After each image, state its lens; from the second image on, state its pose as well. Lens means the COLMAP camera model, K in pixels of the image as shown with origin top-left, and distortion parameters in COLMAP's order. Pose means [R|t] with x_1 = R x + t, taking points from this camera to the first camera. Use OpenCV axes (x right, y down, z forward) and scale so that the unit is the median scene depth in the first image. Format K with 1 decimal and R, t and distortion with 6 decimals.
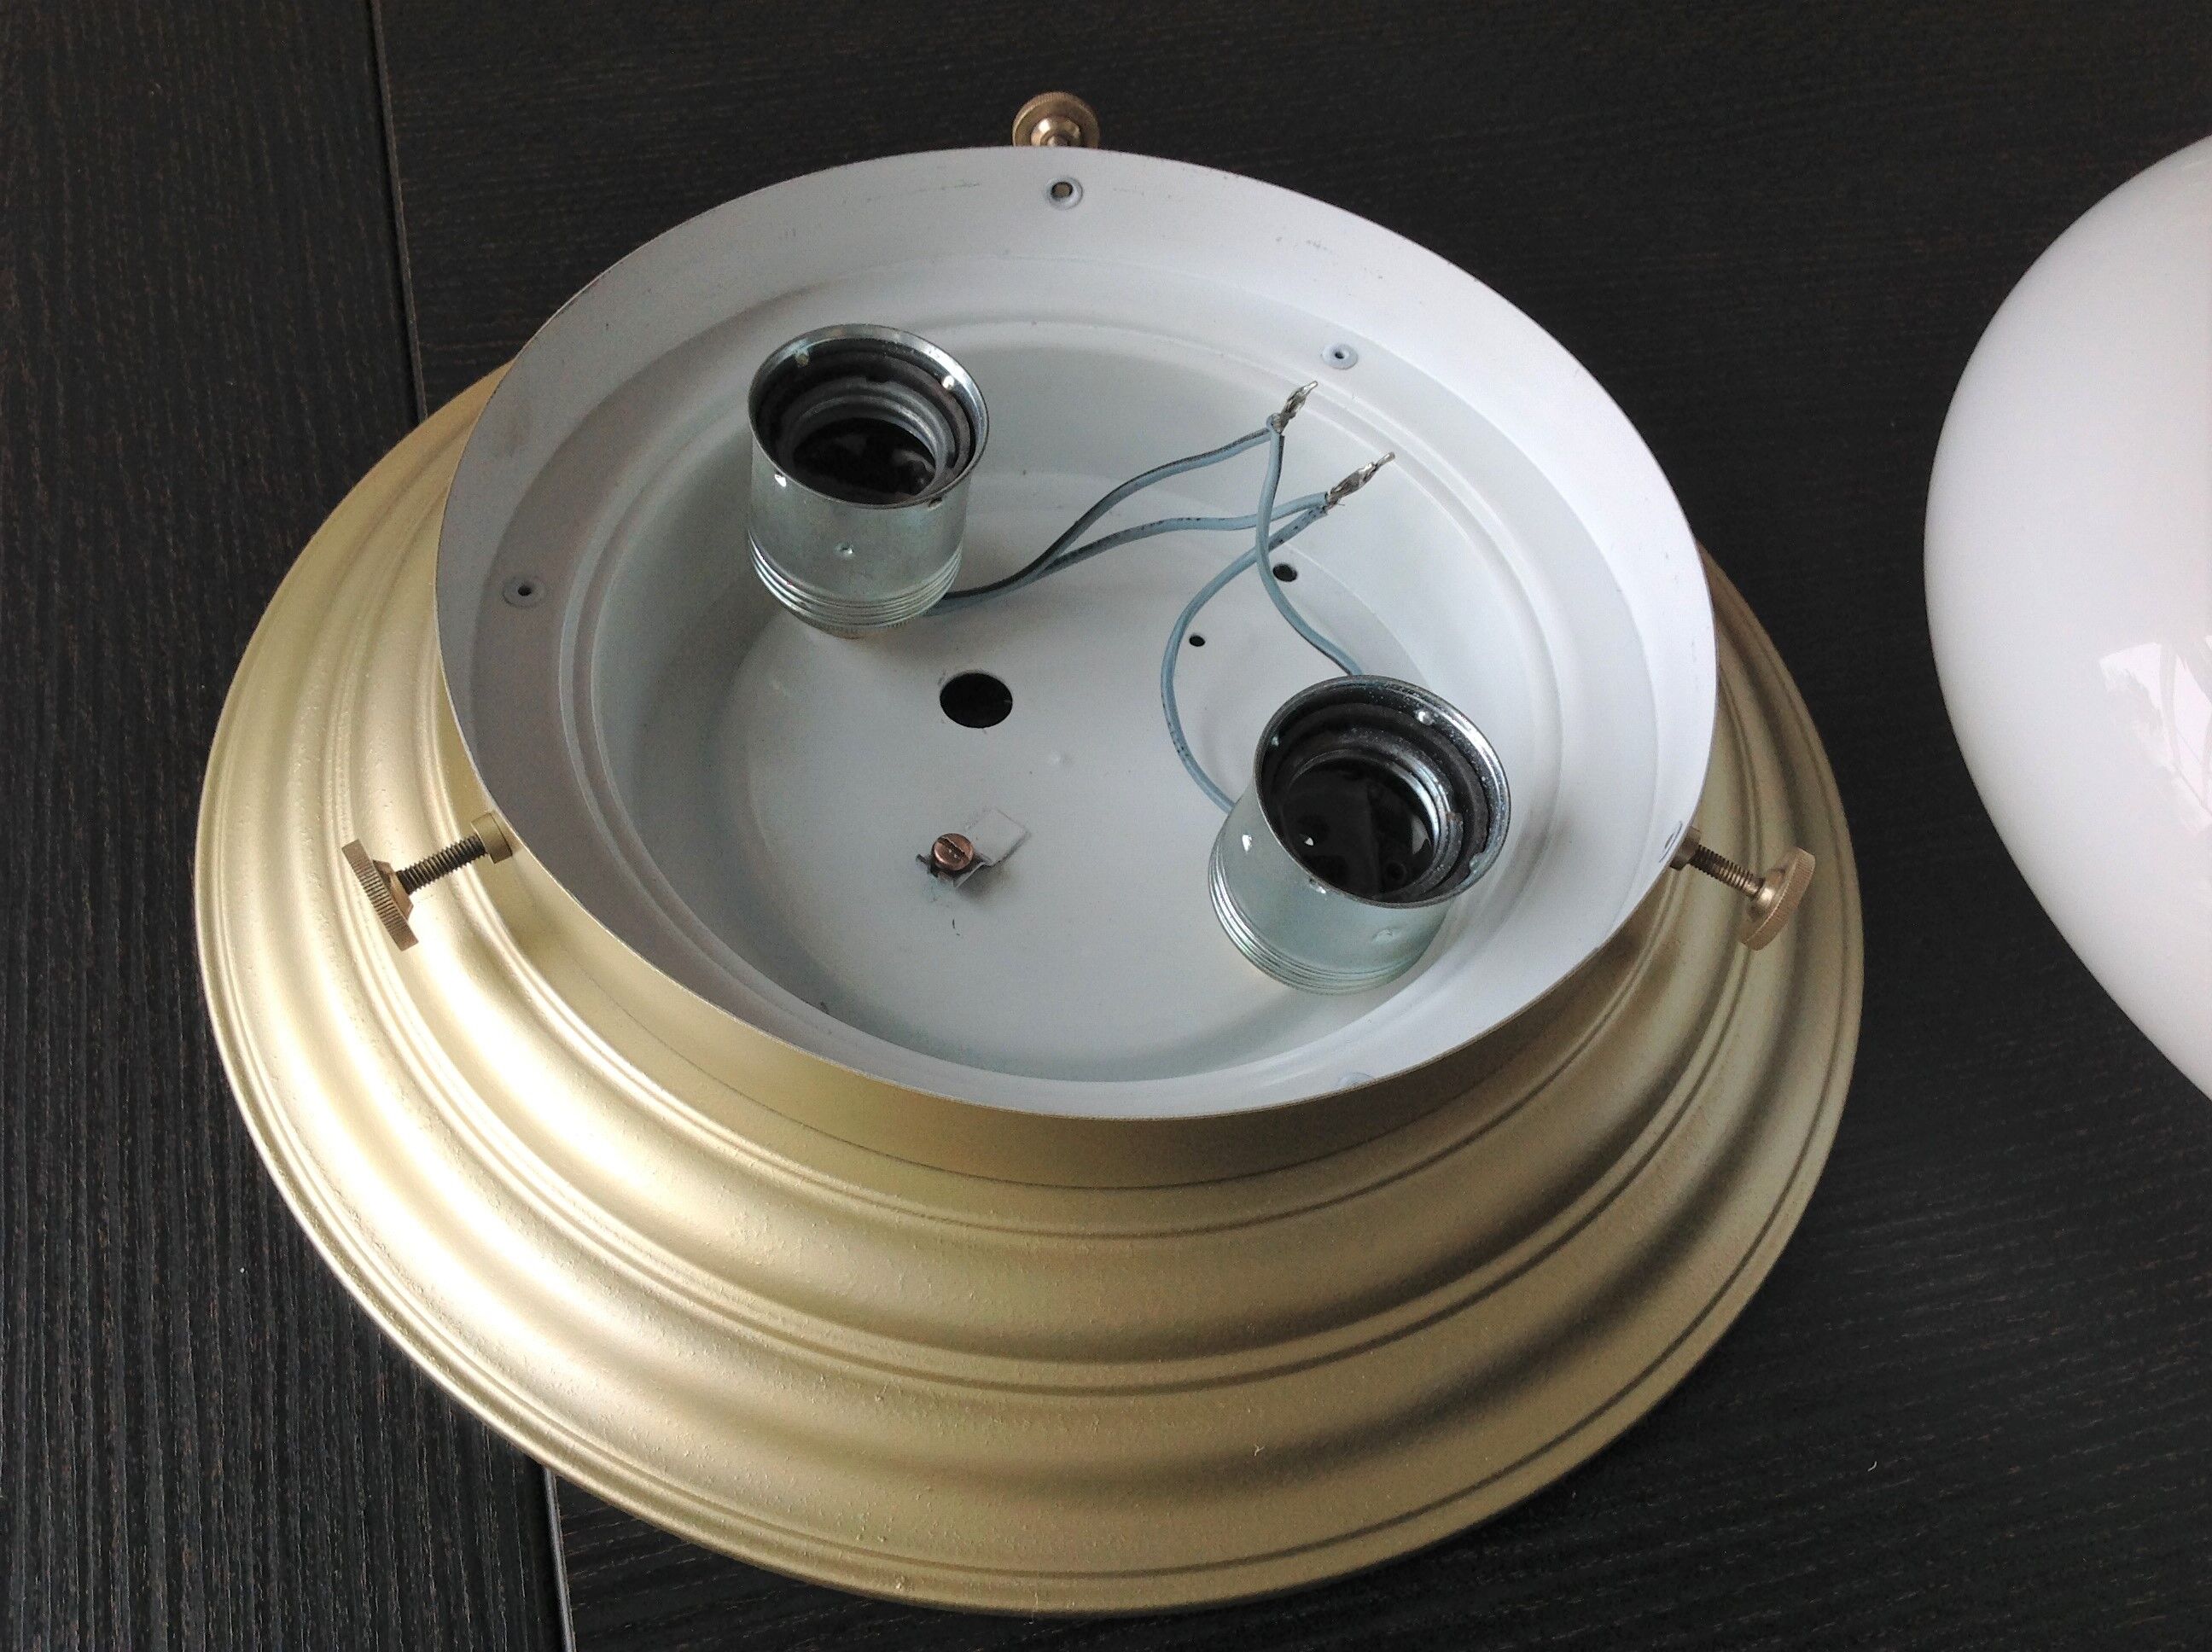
lens RADIAL K [[2220.3, 0, 1106.0], [0, 2220.3, 826.0], [0, 0, 1]] dist [0.119612, -0.282106]
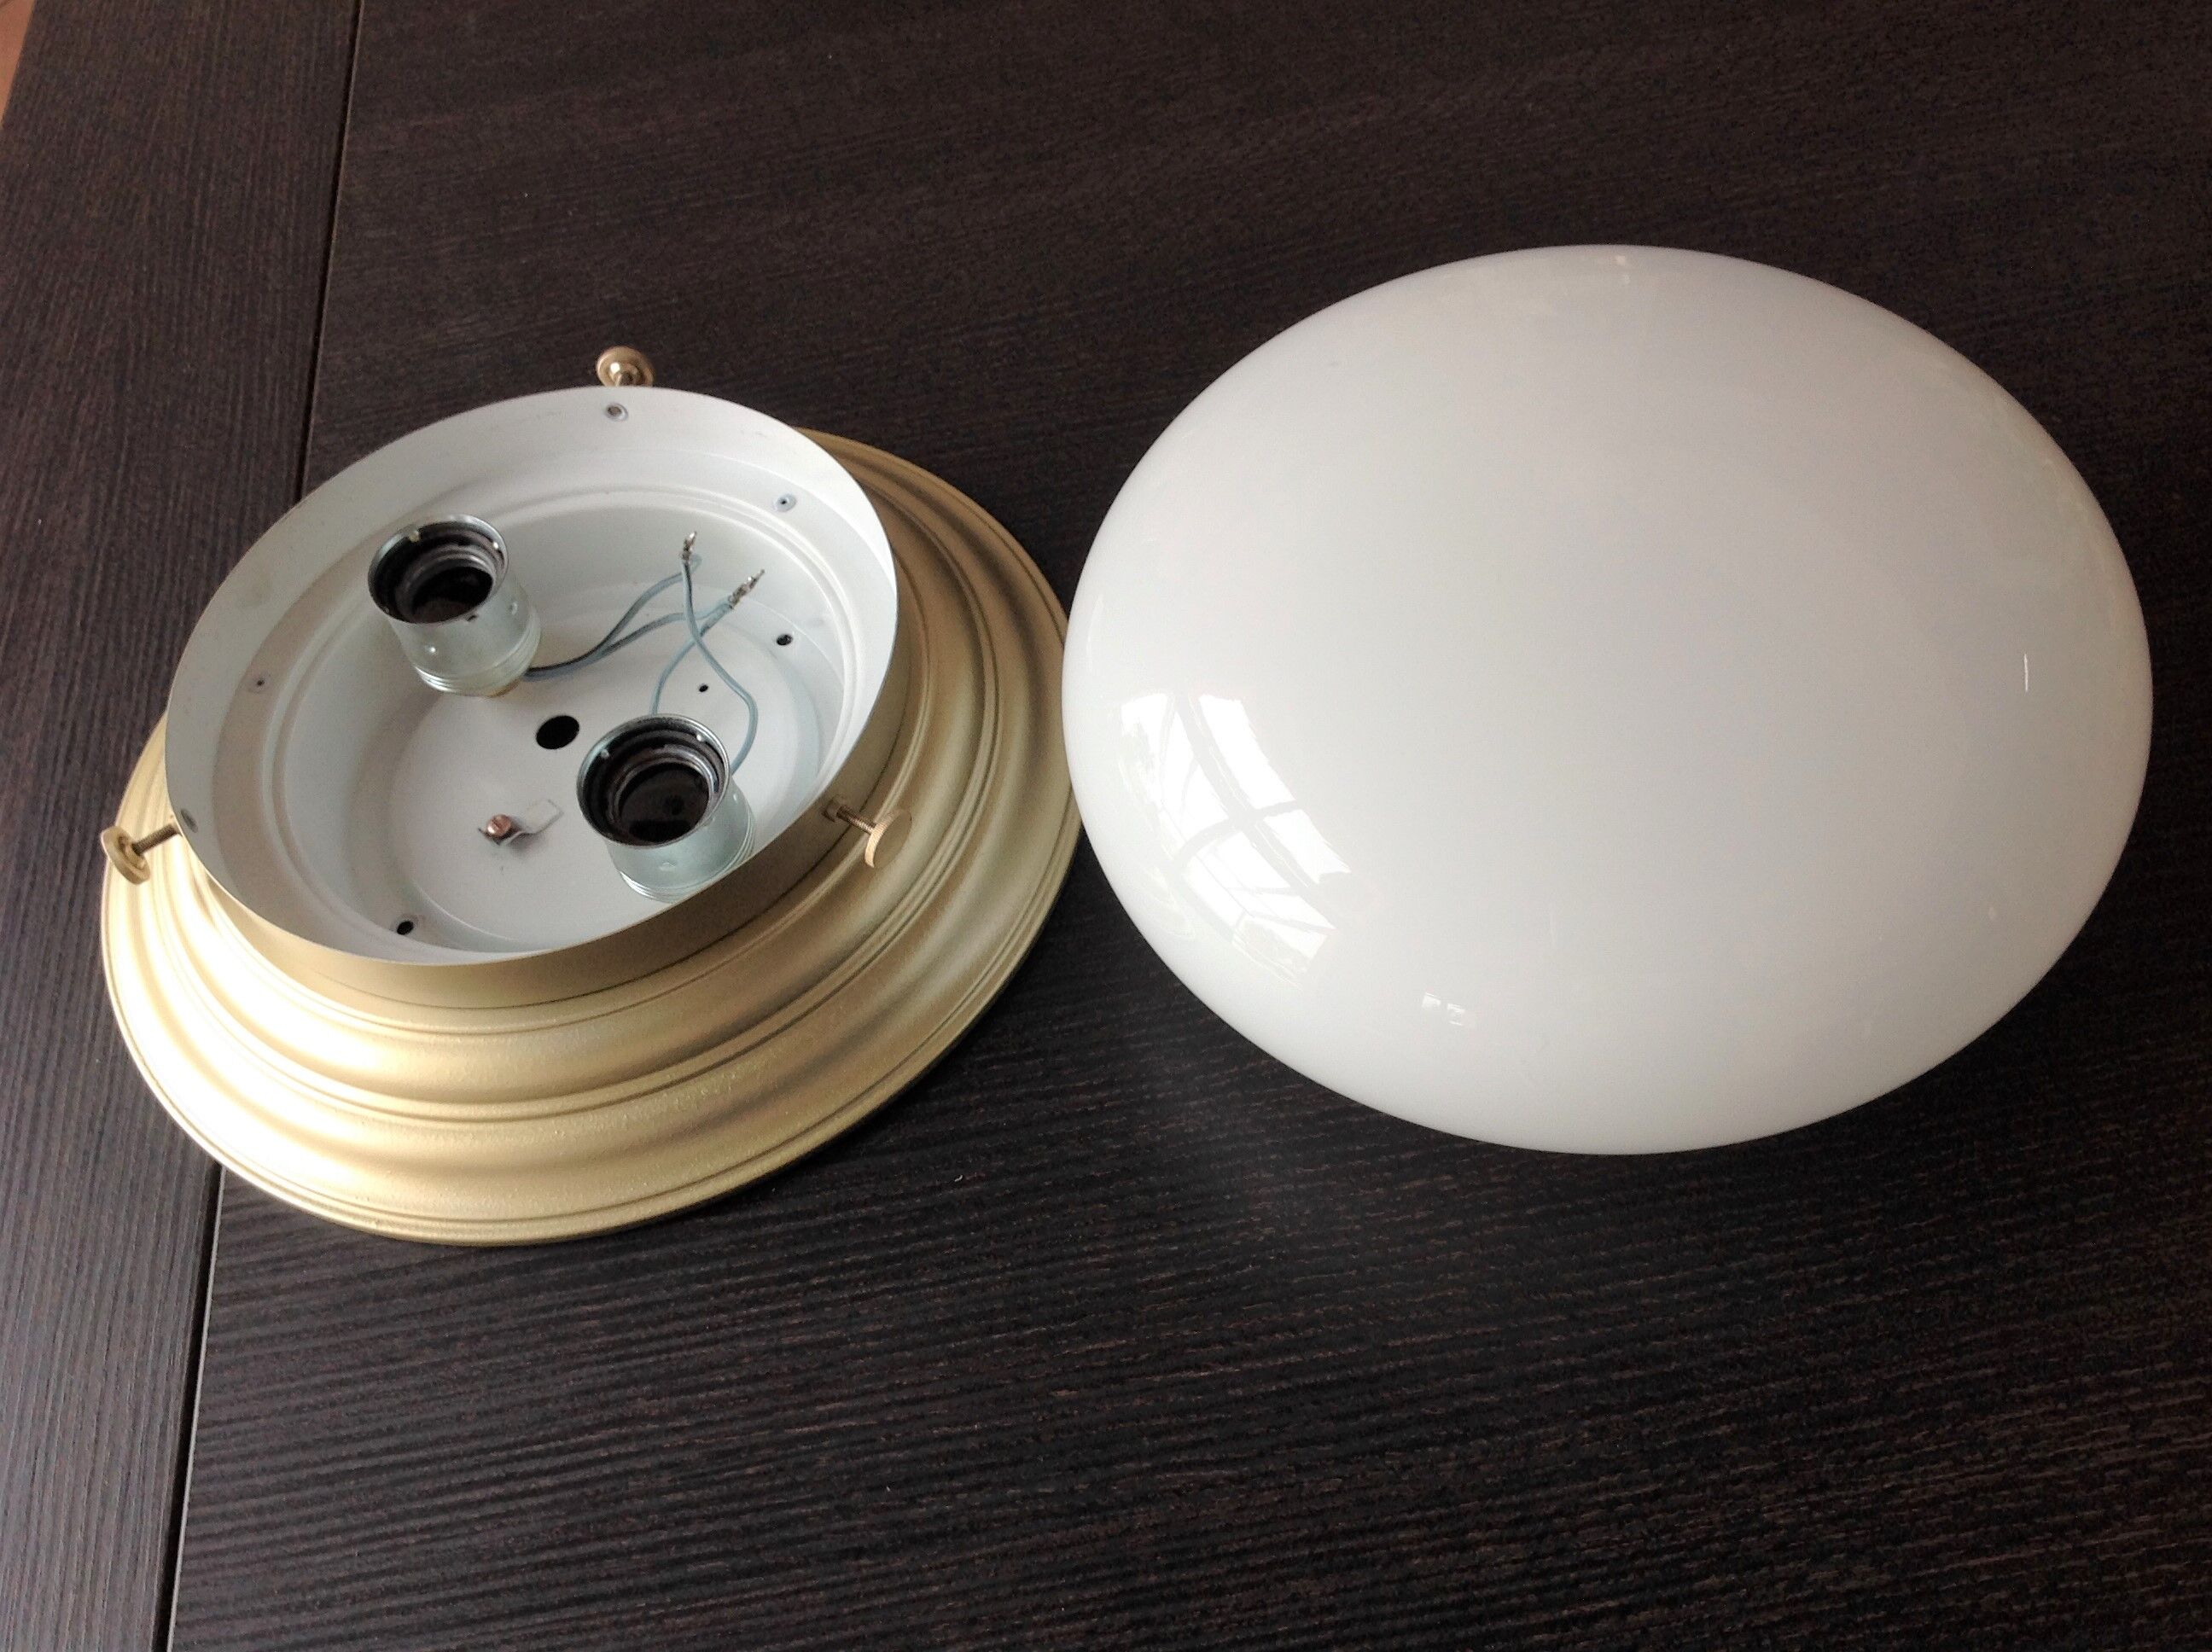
lens RADIAL K [[2169.4, 0, 1106.0], [0, 2169.4, 826.0], [0, 0, 1]] dist [0.104067, -0.290192]
pose [[0.968948, -0.029392, -0.245511, 0.789045], [0.031811, 0.999477, 0.005895, 0.017566], [0.245210, -0.013522, 0.969376, -0.493714]]
